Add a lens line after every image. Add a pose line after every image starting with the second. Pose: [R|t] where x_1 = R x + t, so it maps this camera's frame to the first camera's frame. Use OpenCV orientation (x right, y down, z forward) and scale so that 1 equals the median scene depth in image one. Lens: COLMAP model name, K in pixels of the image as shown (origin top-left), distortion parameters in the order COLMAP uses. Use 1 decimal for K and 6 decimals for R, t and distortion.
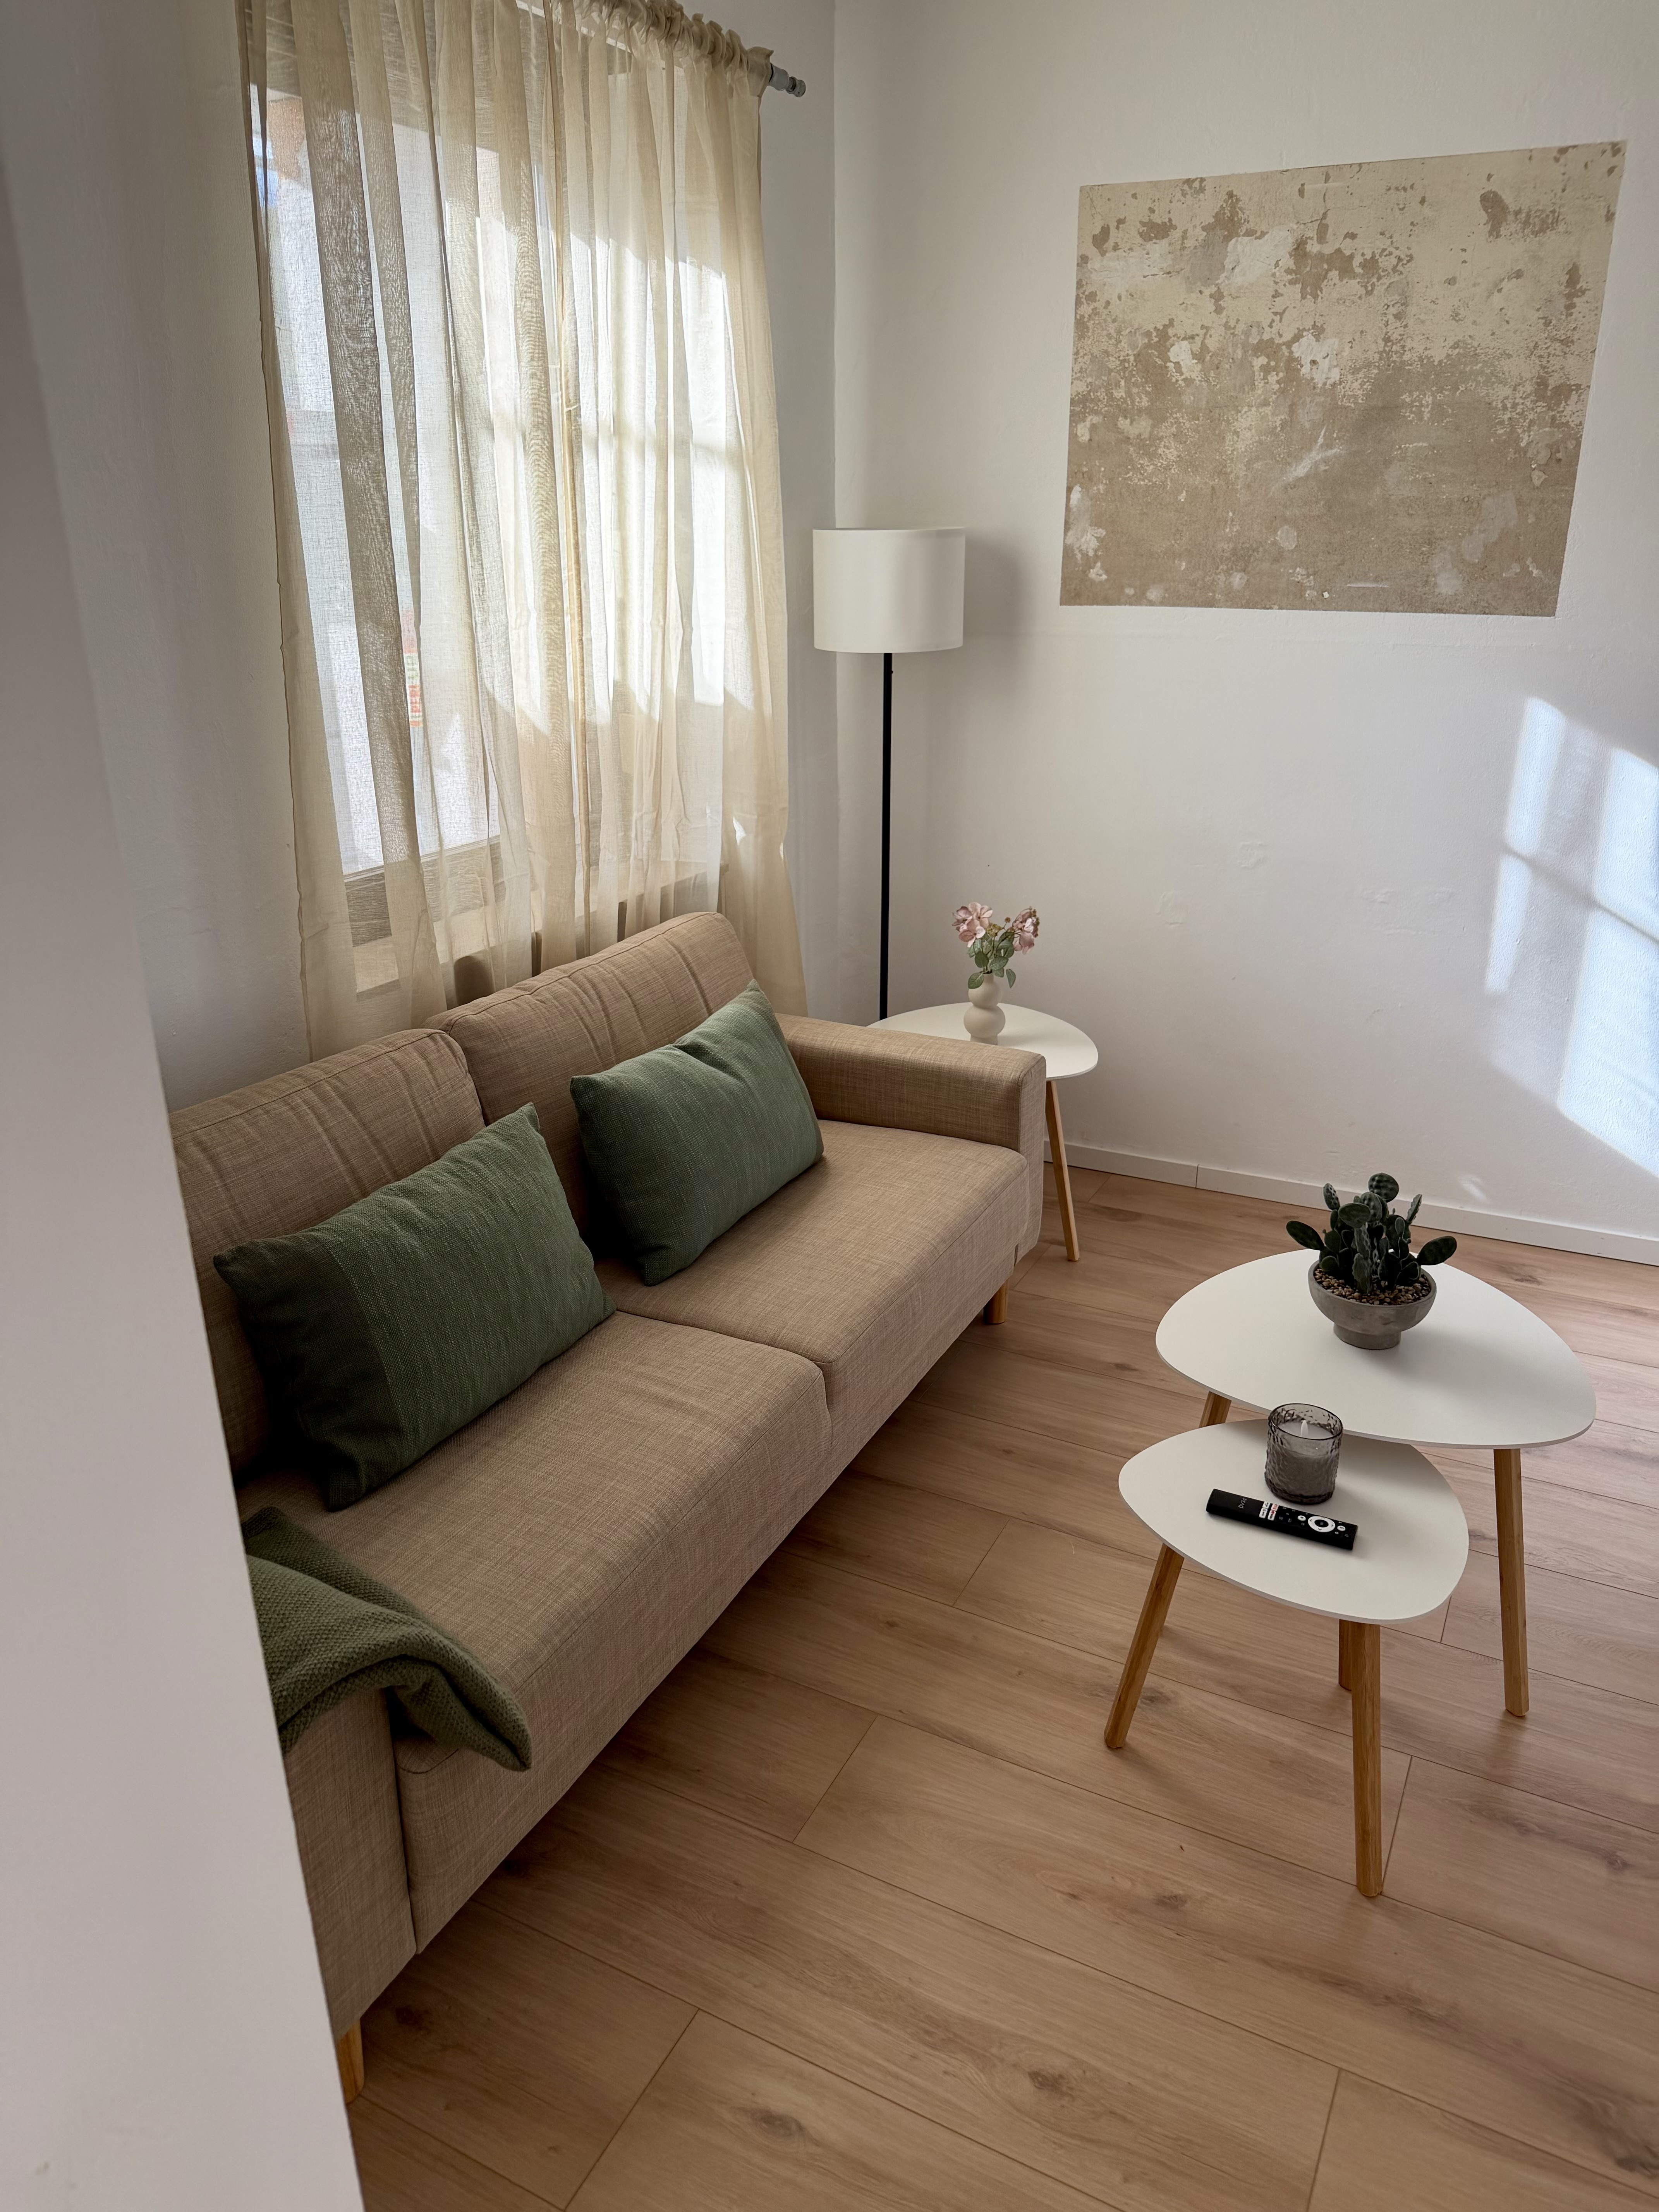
lens RADIAL K [[1560.7, 0, 824.0], [0, 1560.7, 1097.2], [0, 0, 1]] dist [0.030680, -0.046216]
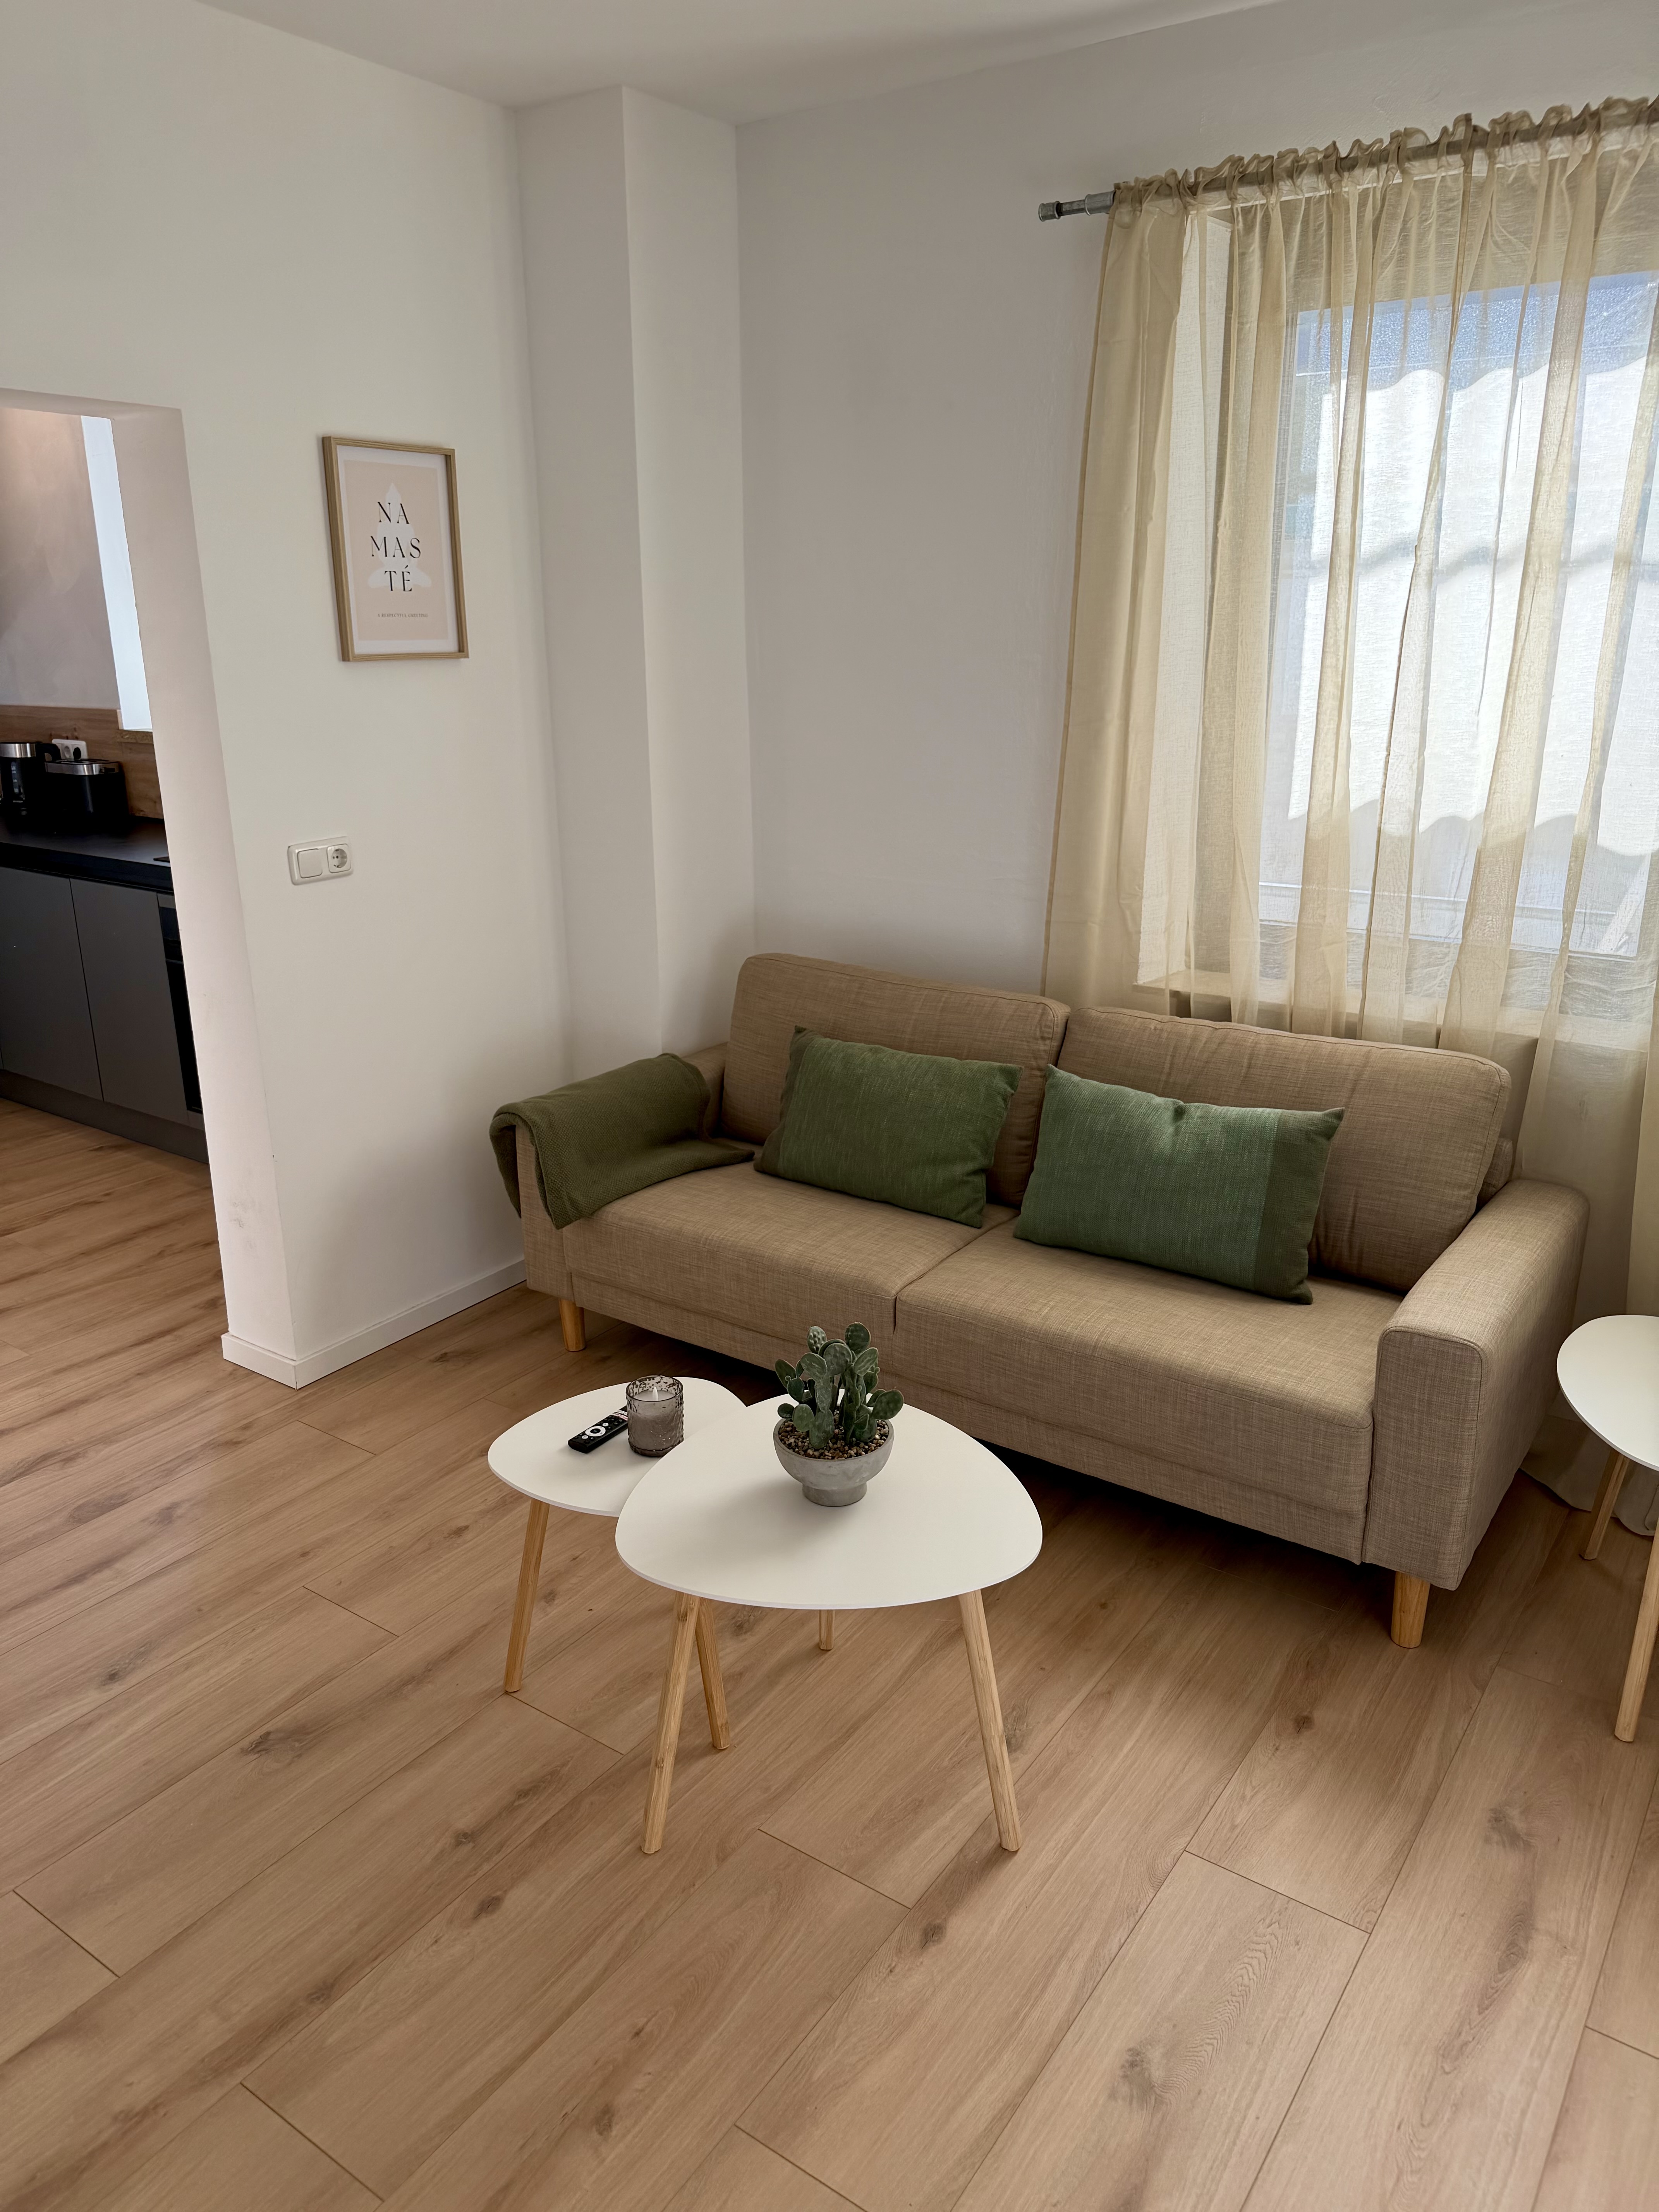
lens RADIAL K [[1568.9, 0, 824.2], [0, 1568.9, 1103.7], [0, 0, 1]] dist [0.015557, -0.021462]
pose [[-0.133681, 0.303852, -0.943294, 0.865220], [-0.338746, 0.880496, 0.331629, -0.276938], [0.931333, 0.363870, -0.014777, 0.668594]]
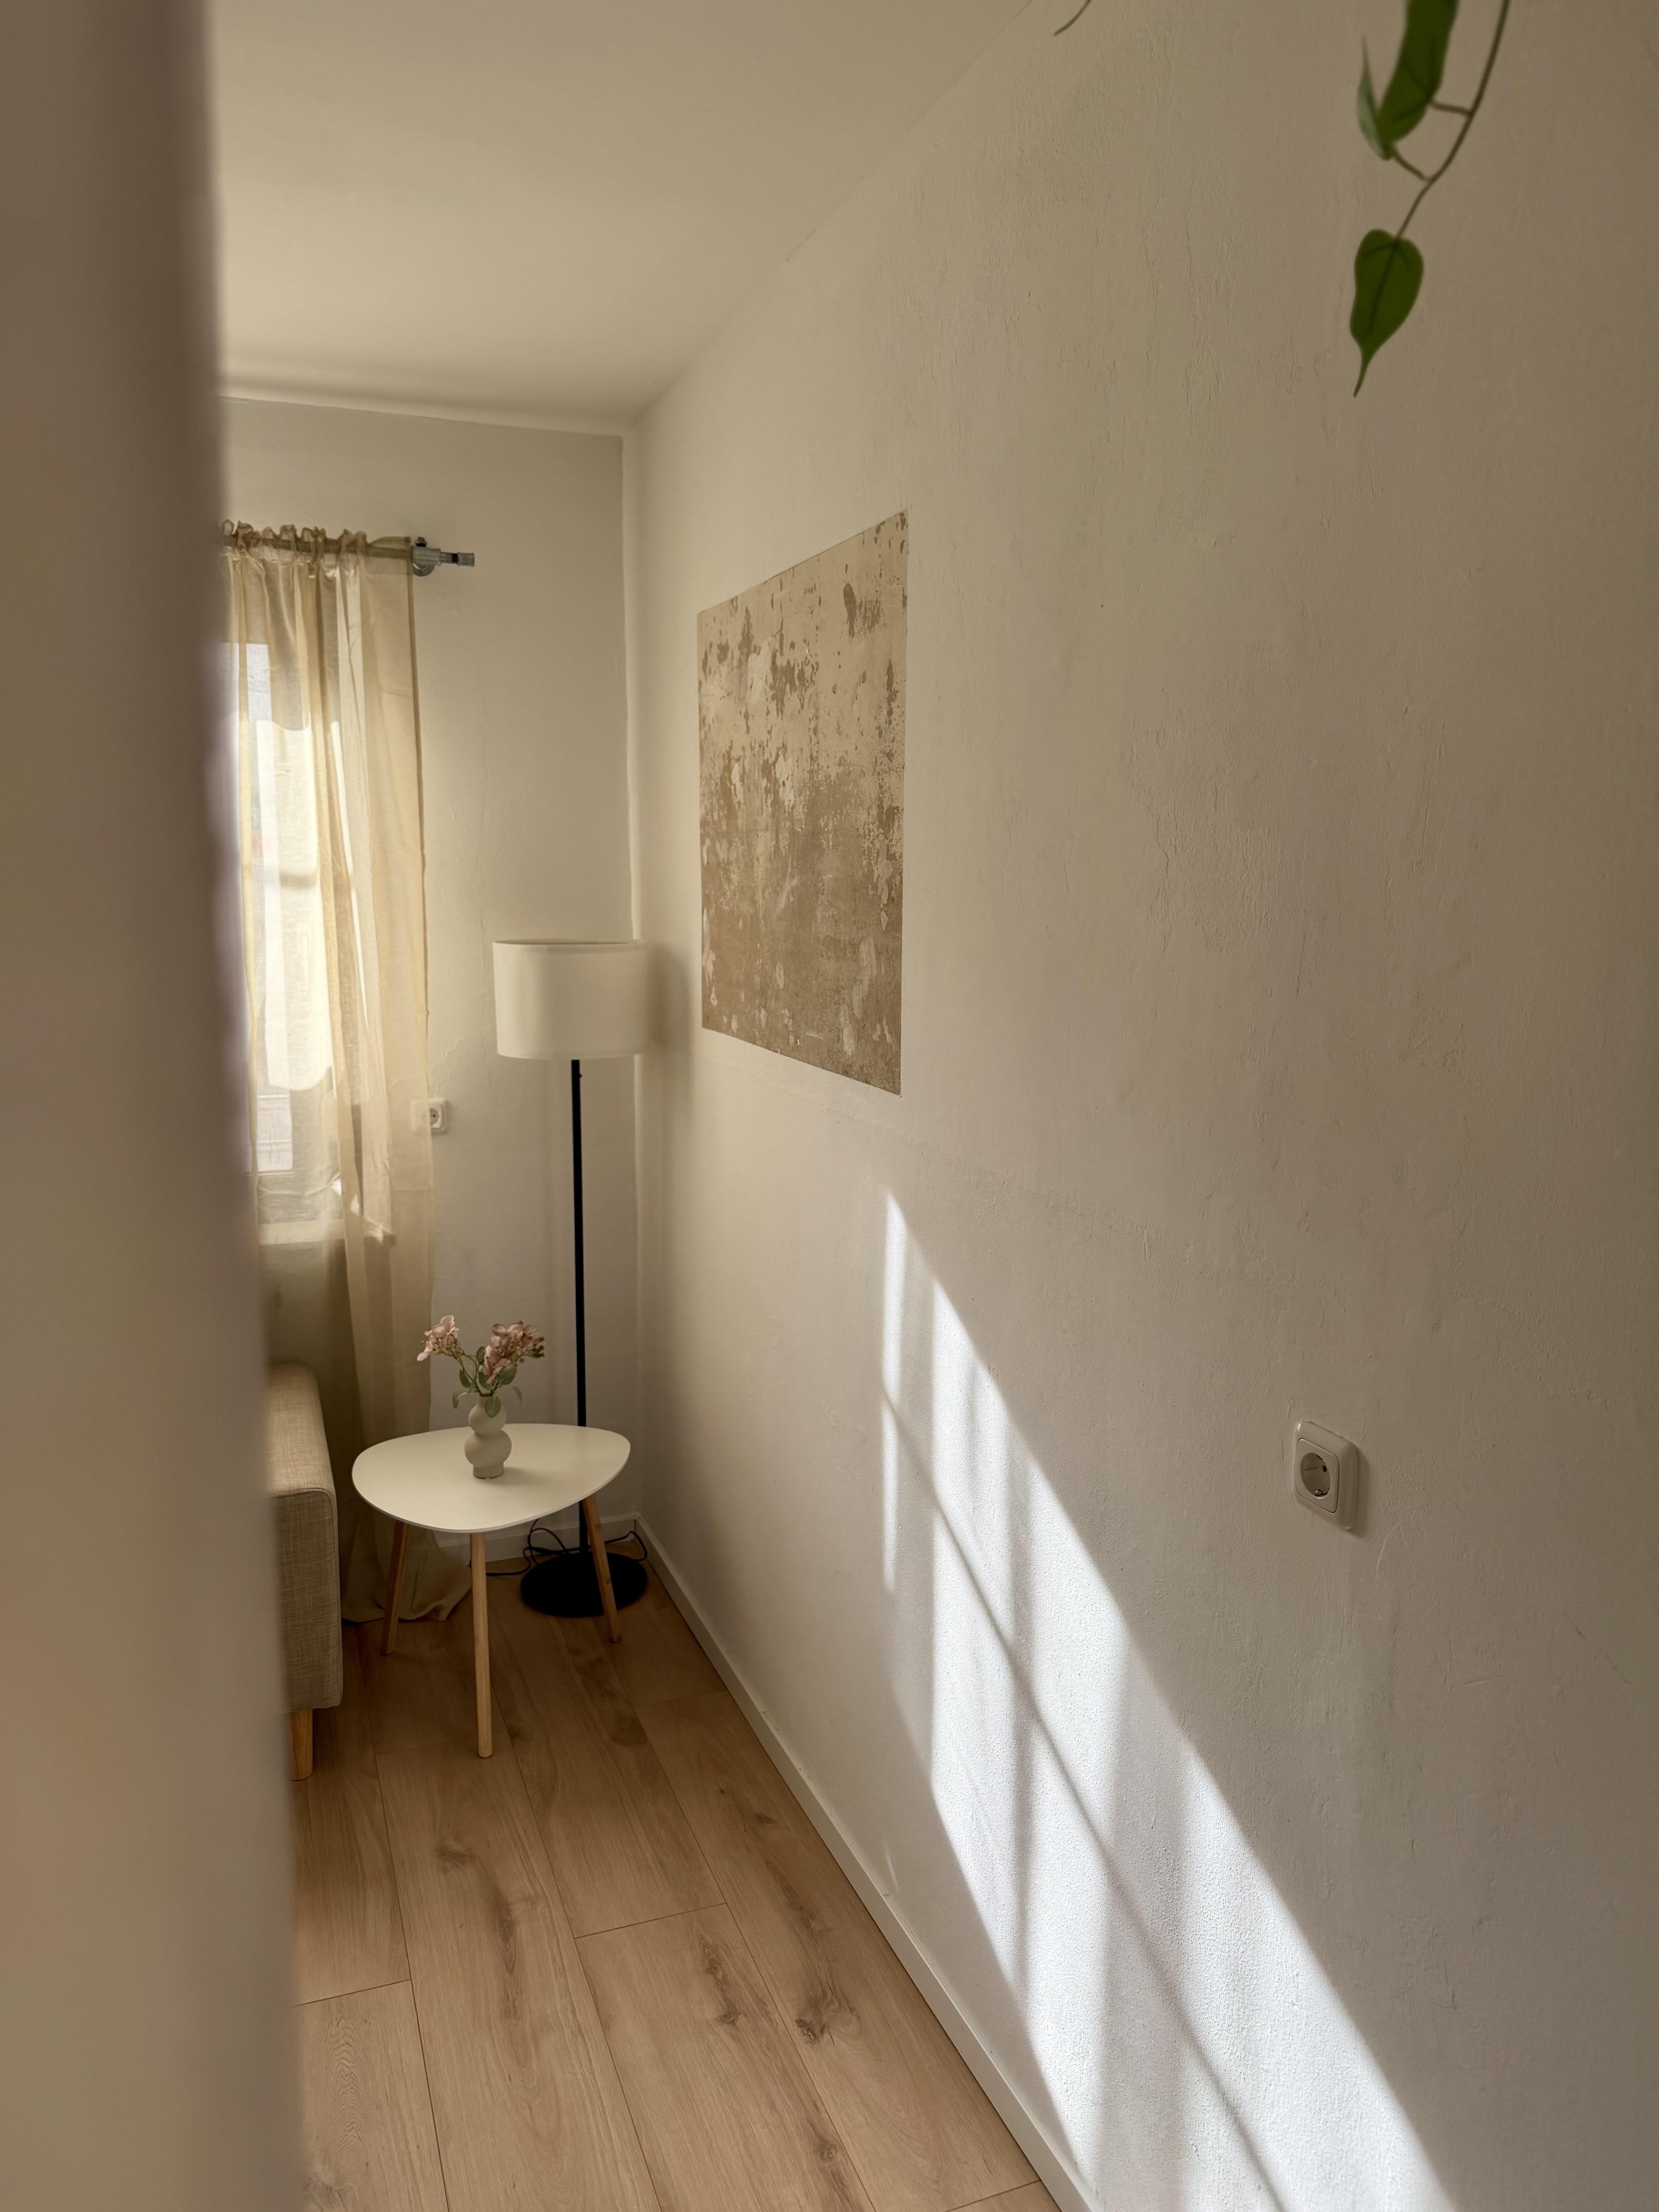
lens RADIAL K [[1555.4, 0, 827.8], [0, 1555.4, 1109.4], [0, 0, 1]] dist [0.064124, -0.092834]
pose [[0.743398, 0.111396, -0.659508, 0.944389], [-0.245390, 0.962698, -0.113997, -0.211267], [0.622208, 0.246582, 0.743003, 0.437300]]
